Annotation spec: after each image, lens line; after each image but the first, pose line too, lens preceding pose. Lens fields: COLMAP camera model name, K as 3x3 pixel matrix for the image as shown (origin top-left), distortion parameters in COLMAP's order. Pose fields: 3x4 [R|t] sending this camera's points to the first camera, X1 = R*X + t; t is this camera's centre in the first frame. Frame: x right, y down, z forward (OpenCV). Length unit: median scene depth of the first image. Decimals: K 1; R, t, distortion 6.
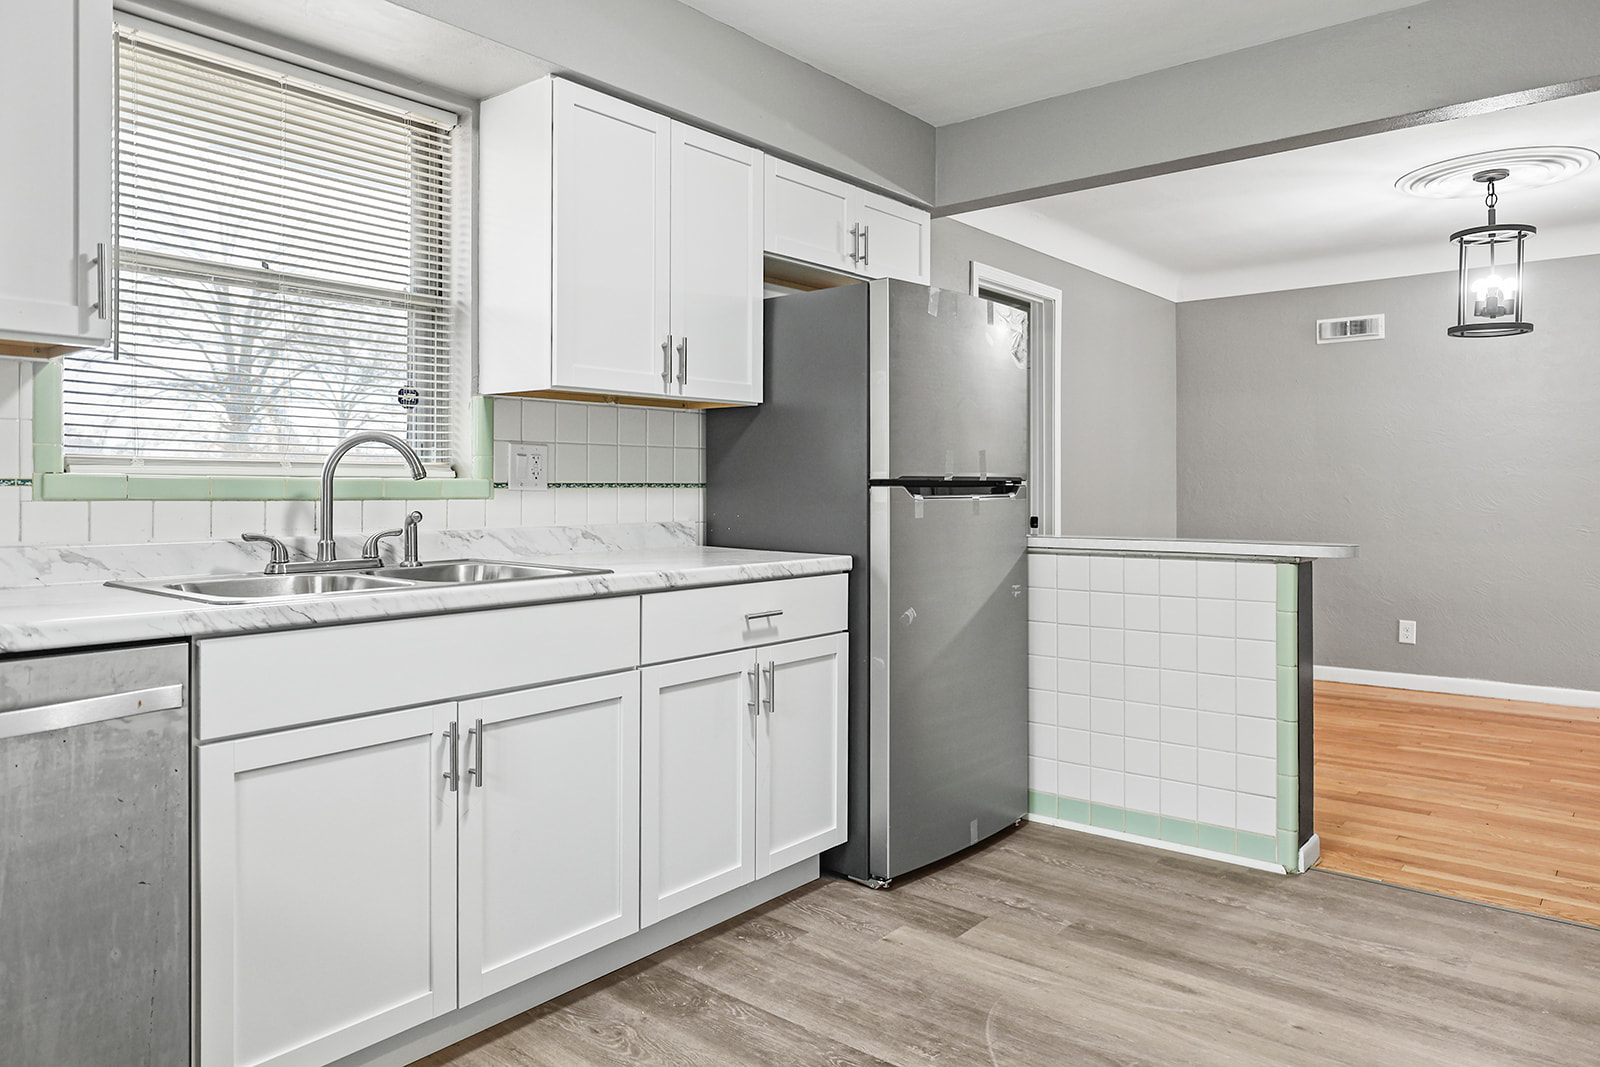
lens RADIAL K [[1047.1, 0, 799.0], [0, 1047.1, 484.9], [0, 0, 1]] dist [-0.003631, -0.000656]
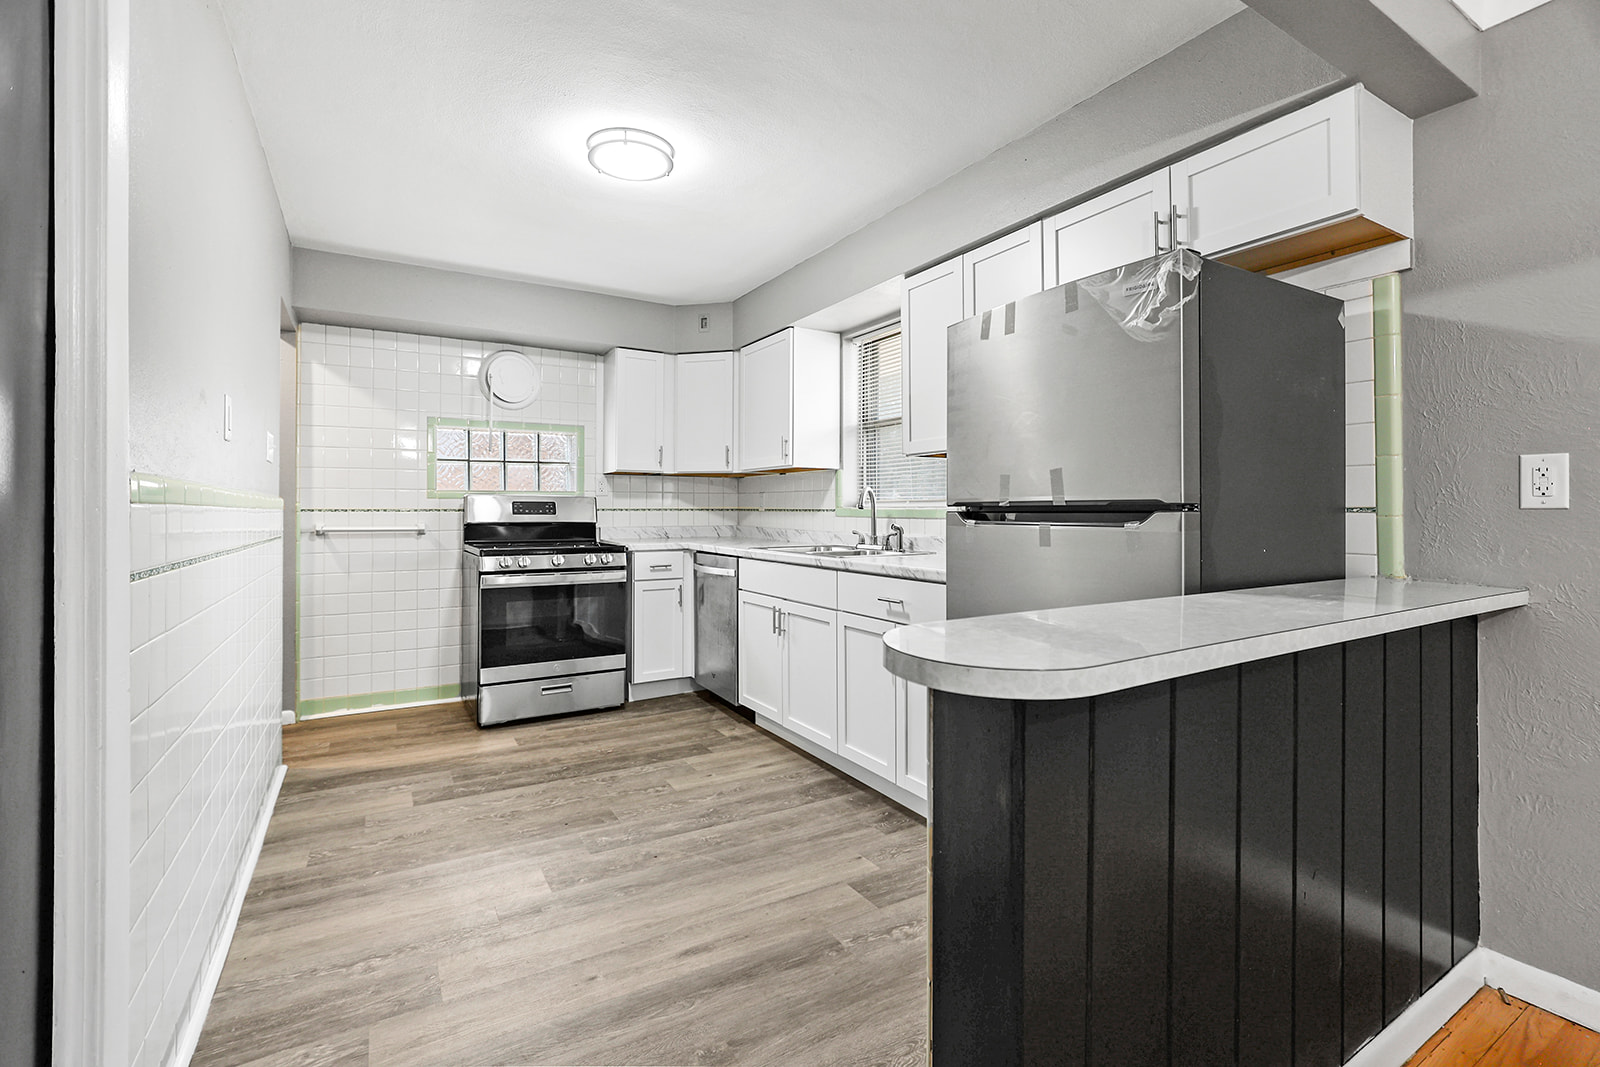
lens RADIAL K [[714.9, 0, 799.4], [0, 714.9, 510.3], [0, 0, 1]] dist [-0.000395, 0.000012]
pose [[-0.327058, -0.001114, -0.945003, 1.049843], [-0.000580, 0.999999, -0.000978, 0.000794], [0.945004, 0.000228, -0.327059, 1.343945]]
